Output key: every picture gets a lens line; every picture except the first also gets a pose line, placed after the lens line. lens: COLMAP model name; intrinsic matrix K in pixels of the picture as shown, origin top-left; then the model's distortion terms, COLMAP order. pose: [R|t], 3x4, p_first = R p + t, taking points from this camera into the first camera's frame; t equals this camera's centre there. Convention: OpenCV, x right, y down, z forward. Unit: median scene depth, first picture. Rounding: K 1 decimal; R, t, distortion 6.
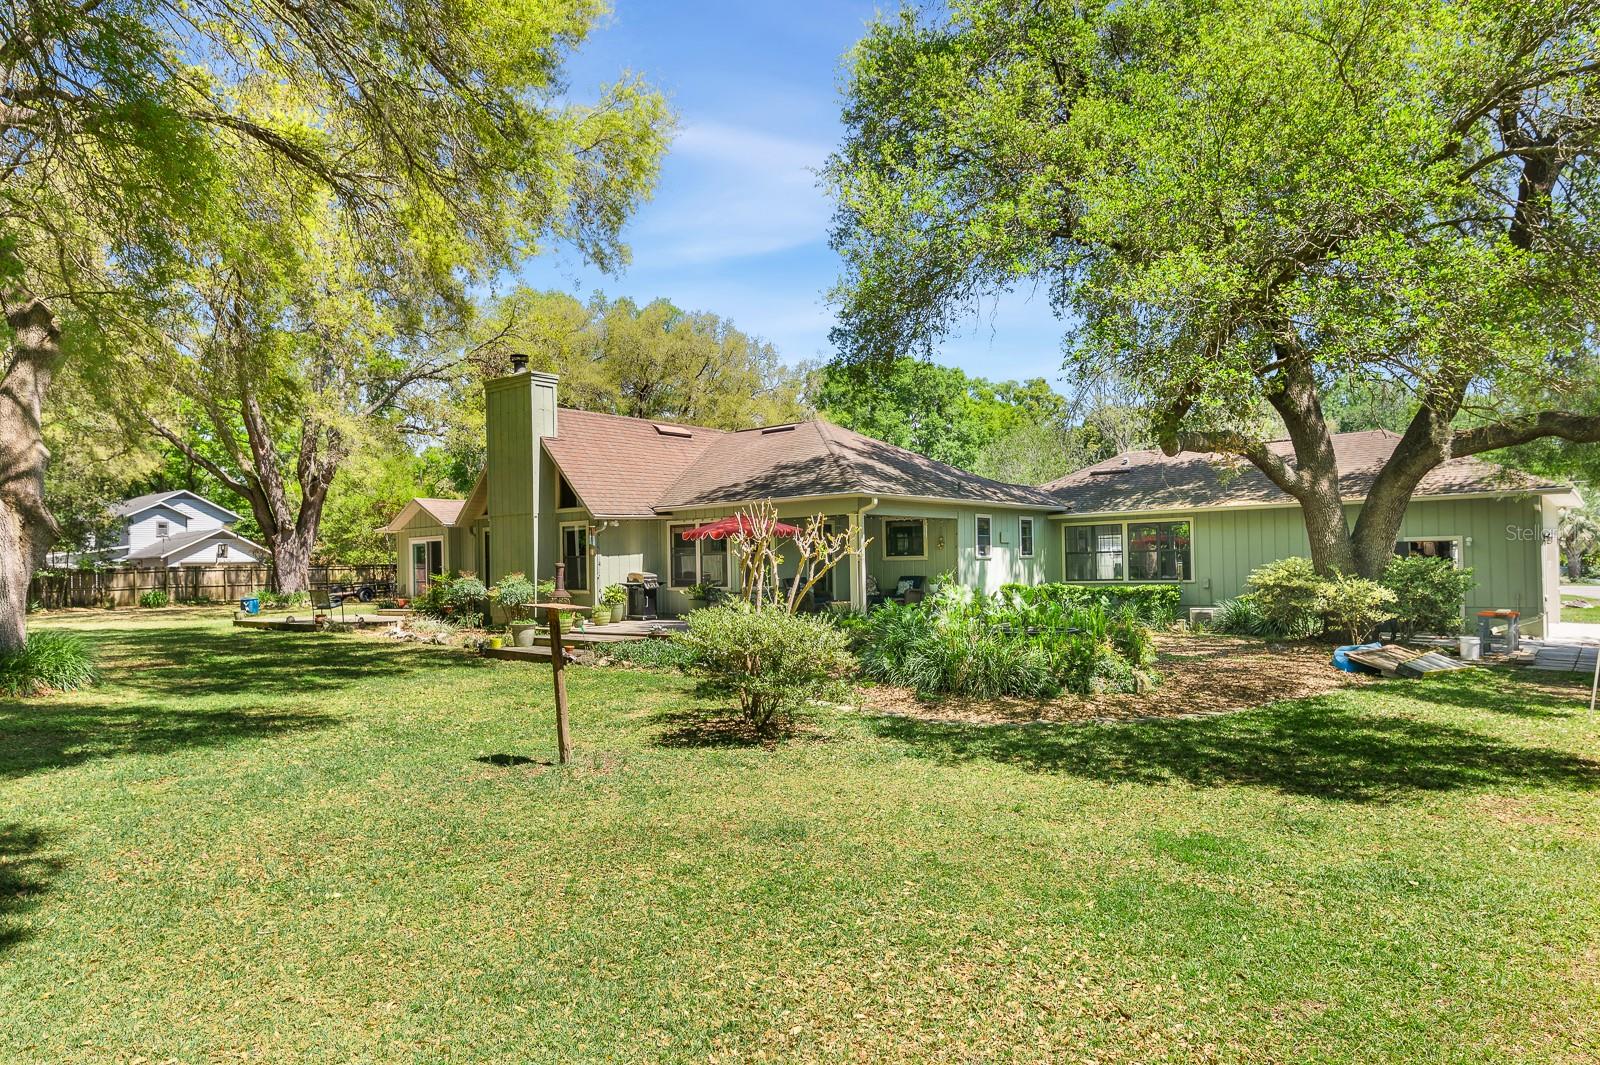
lens RADIAL K [[1055.5, 0, 800.9], [0, 1055.5, 534.4], [0, 0, 1]] dist [-0.000239, -0.000222]
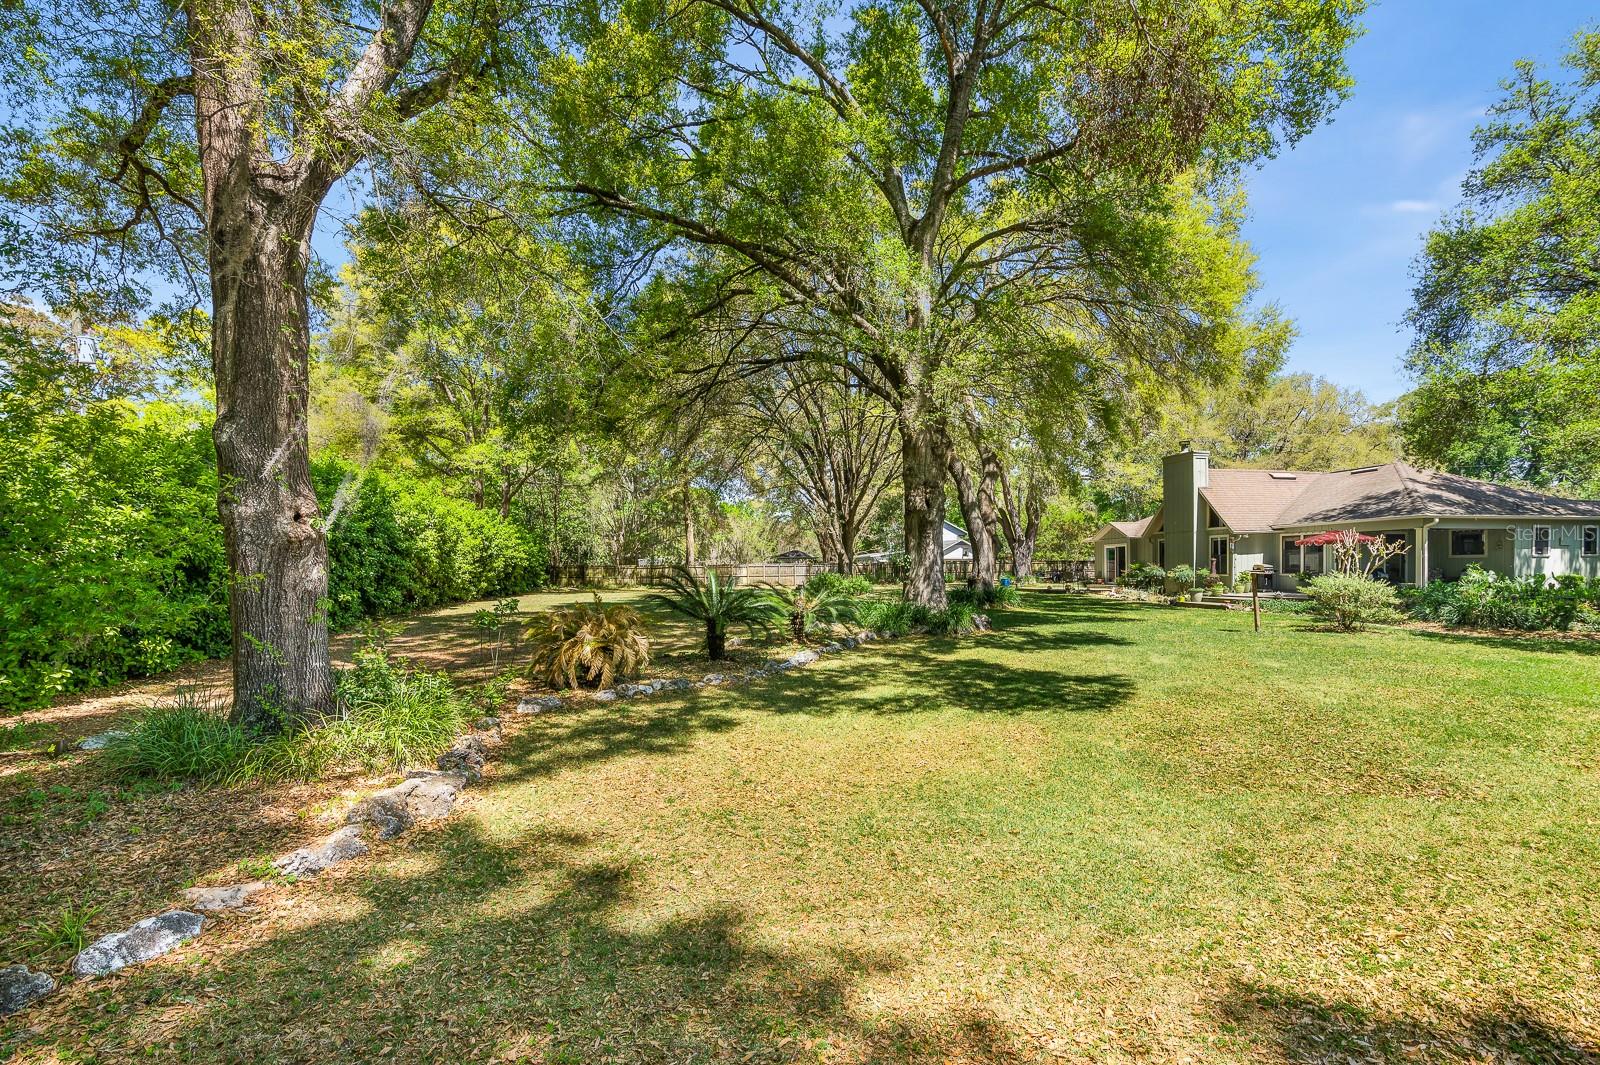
lens RADIAL K [[735.6, 0, 819.9], [0, 735.6, 582.4], [0, 0, 1]] dist [-0.013685, -0.000084]
pose [[0.787960, 0.023485, -0.615278, 0.012934], [0.011413, 0.998544, 0.052730, -0.005336], [0.615621, -0.048571, 0.786544, -0.368453]]
